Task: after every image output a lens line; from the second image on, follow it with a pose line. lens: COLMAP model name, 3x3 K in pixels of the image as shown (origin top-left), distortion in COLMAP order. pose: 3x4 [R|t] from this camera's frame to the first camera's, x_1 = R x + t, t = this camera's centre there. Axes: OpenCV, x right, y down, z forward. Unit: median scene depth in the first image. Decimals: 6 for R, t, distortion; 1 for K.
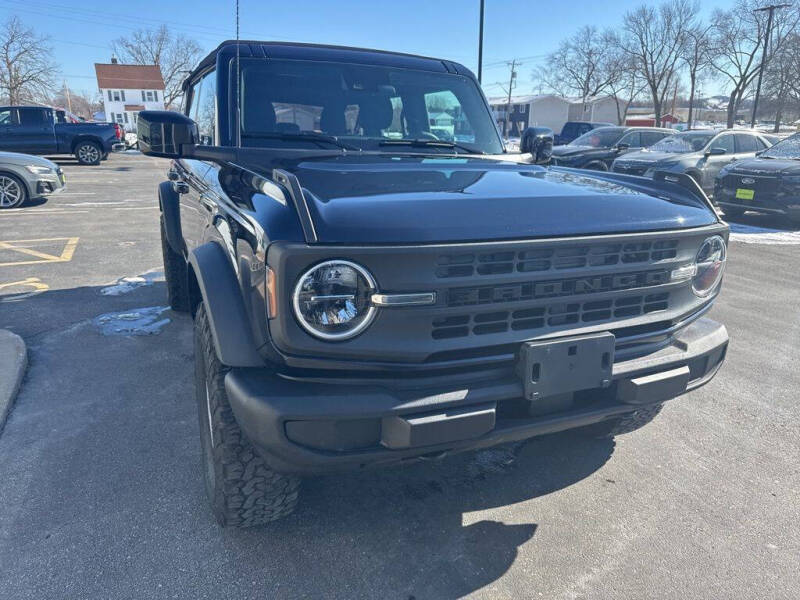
lens RADIAL K [[564.6, 0, 405.5], [0, 564.6, 296.3], [0, 0, 1]] dist [0.021881, -0.030626]
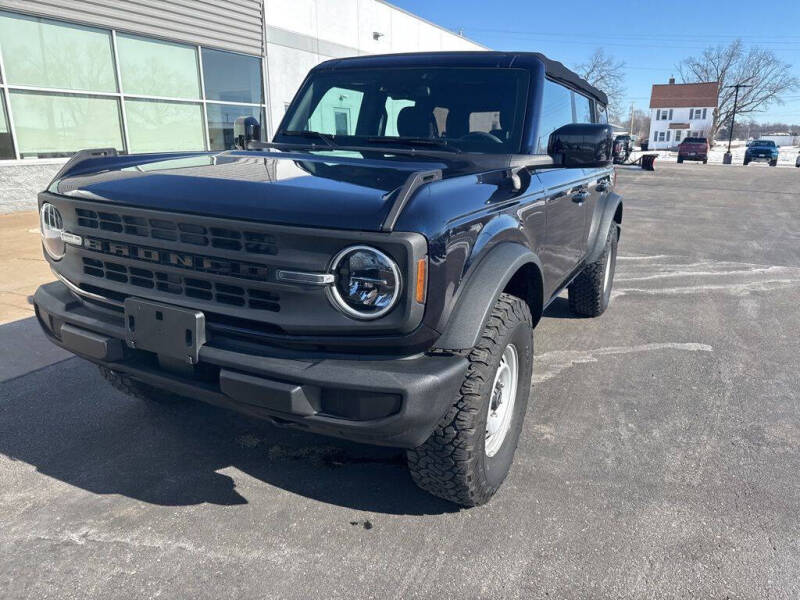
lens RADIAL K [[564.6, 0, 403.9], [0, 564.6, 295.7], [0, 0, 1]] dist [0.021881, -0.030626]
pose [[0.629042, 0.201946, -0.750682, 0.892160], [-0.225500, 0.971549, 0.072403, -0.080674], [0.743946, 0.123734, 0.656684, 0.395991]]
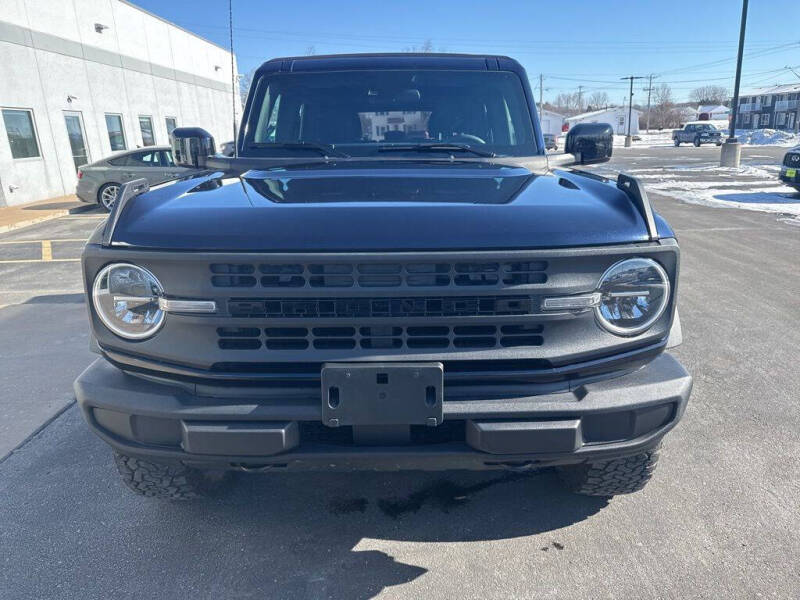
lens RADIAL K [[564.6, 0, 404.0], [0, 564.6, 297.5], [0, 0, 1]] dist [0.021881, -0.030626]
pose [[0.910938, 0.074142, -0.405827, 0.428119], [-0.076012, 0.997040, 0.011532, -0.028223], [0.405480, 0.020343, 0.913877, 0.125675]]
